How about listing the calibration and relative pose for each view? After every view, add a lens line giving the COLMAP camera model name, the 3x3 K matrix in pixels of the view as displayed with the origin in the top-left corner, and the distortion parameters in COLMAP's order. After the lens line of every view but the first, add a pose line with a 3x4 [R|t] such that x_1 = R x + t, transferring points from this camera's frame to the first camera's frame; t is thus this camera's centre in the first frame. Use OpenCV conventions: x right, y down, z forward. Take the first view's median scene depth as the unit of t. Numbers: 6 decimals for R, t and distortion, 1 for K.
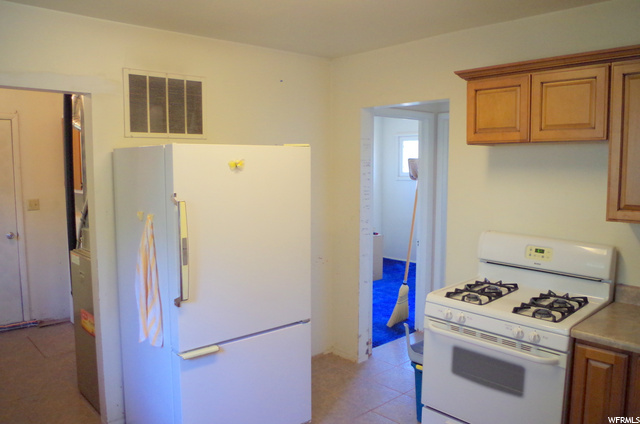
lens RADIAL K [[506.7, 0, 320.0], [0, 506.7, 212.0], [0, 0, 1]] dist [-0.055830, 0.007704]
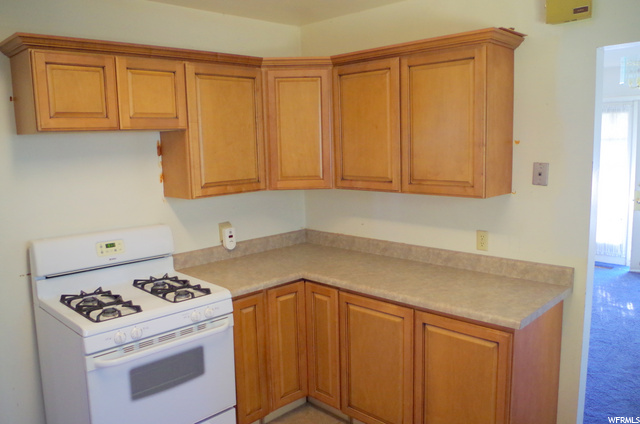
lens RADIAL K [[506.7, 0, 320.0], [0, 506.7, 212.0], [0, 0, 1]] dist [-0.055830, 0.007704]
pose [[-0.027935, -0.138562, 0.989960, -0.592351], [0.123692, 0.982256, 0.140974, -0.081300], [-0.991927, 0.126388, -0.010301, 0.718724]]
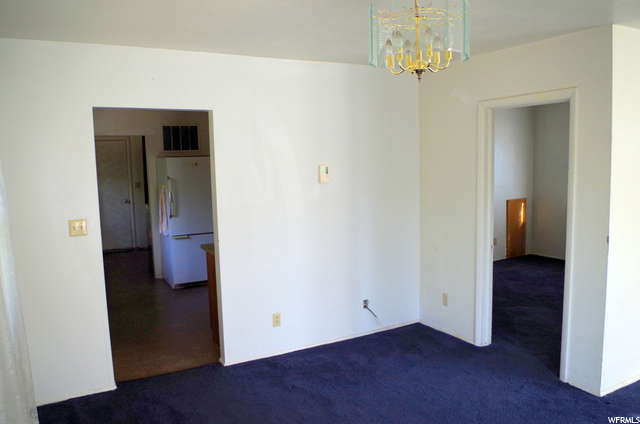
lens RADIAL K [[506.7, 0, 320.0], [0, 506.7, 212.0], [0, 0, 1]] dist [-0.055830, 0.007704]
pose [[0.971801, 0.005228, -0.235745, 0.434461], [-0.000930, 0.999831, 0.018338, 0.040971], [0.235801, -0.017601, 0.971642, -0.546888]]
